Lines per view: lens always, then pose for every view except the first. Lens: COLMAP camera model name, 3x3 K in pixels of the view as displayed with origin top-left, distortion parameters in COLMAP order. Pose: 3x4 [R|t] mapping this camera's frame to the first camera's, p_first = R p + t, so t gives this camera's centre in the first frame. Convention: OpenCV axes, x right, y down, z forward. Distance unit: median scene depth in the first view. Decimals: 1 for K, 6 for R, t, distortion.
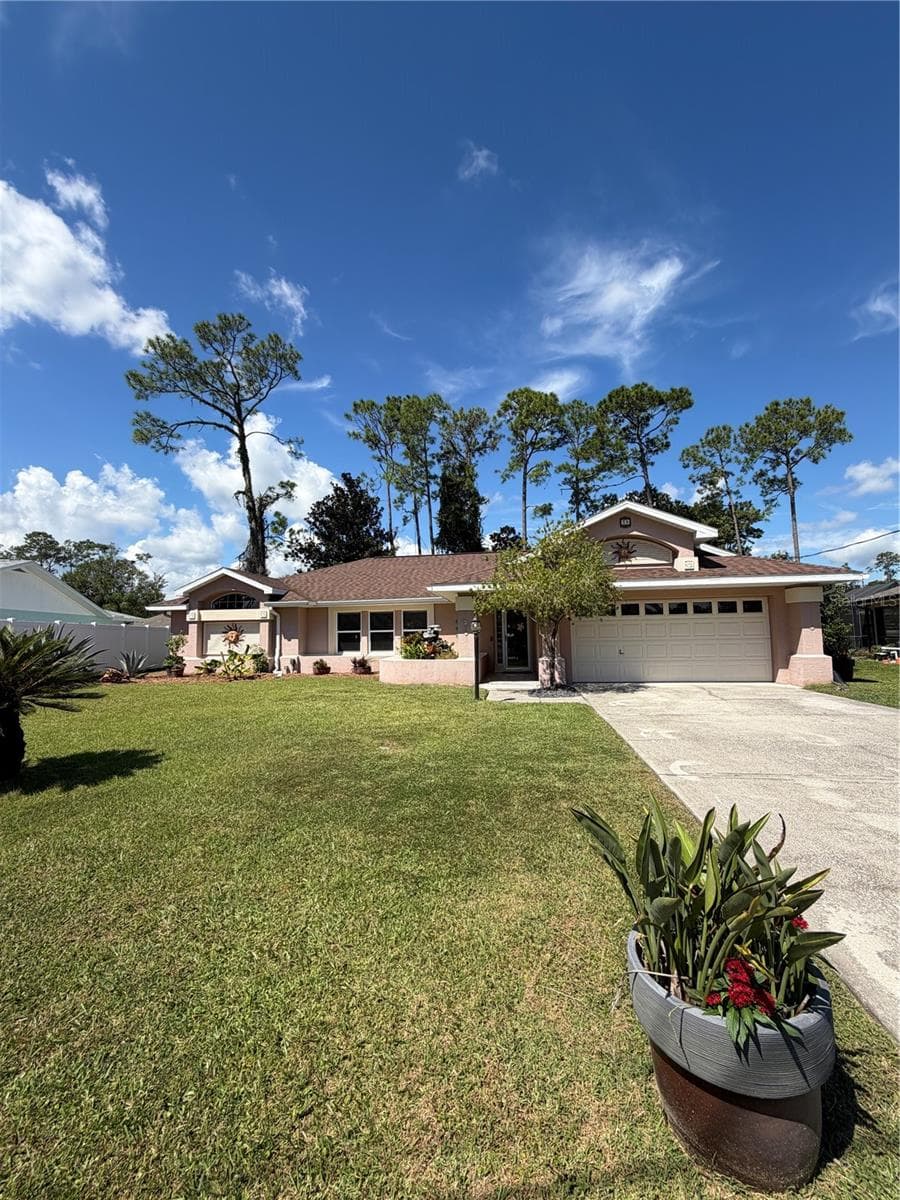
lens RADIAL K [[482.6, 0, 448.8], [0, 482.6, 600.9], [0, 0, 1]] dist [0.004314, 0.000313]
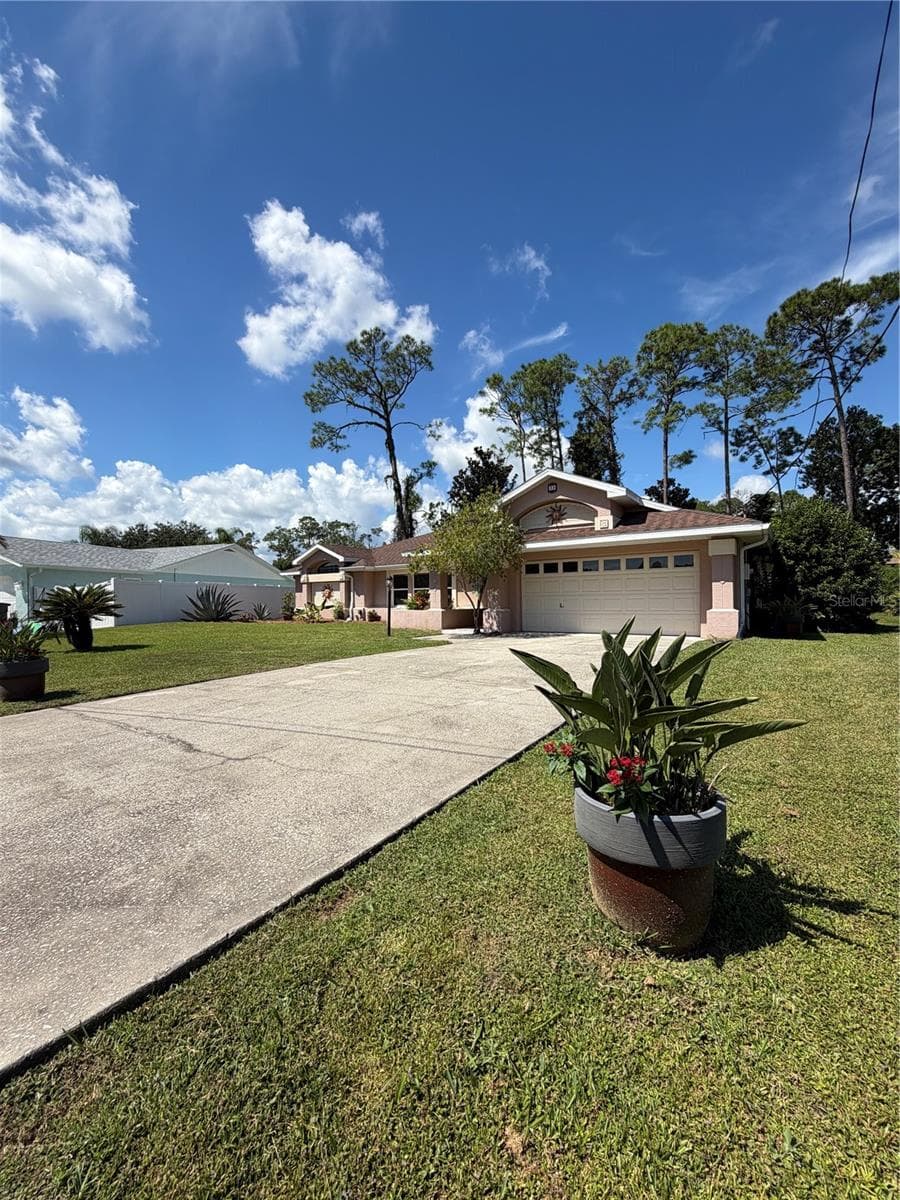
lens RADIAL K [[483.3, 0, 450.0], [0, 483.3, 600.0], [0, 0, 1]] dist [0.005059, 0.000109]
pose [[0.899981, 0.005511, -0.435894, 0.464452], [0.027633, 0.997188, 0.069662, 0.006574], [0.435052, -0.074739, 0.897298, -0.081837]]
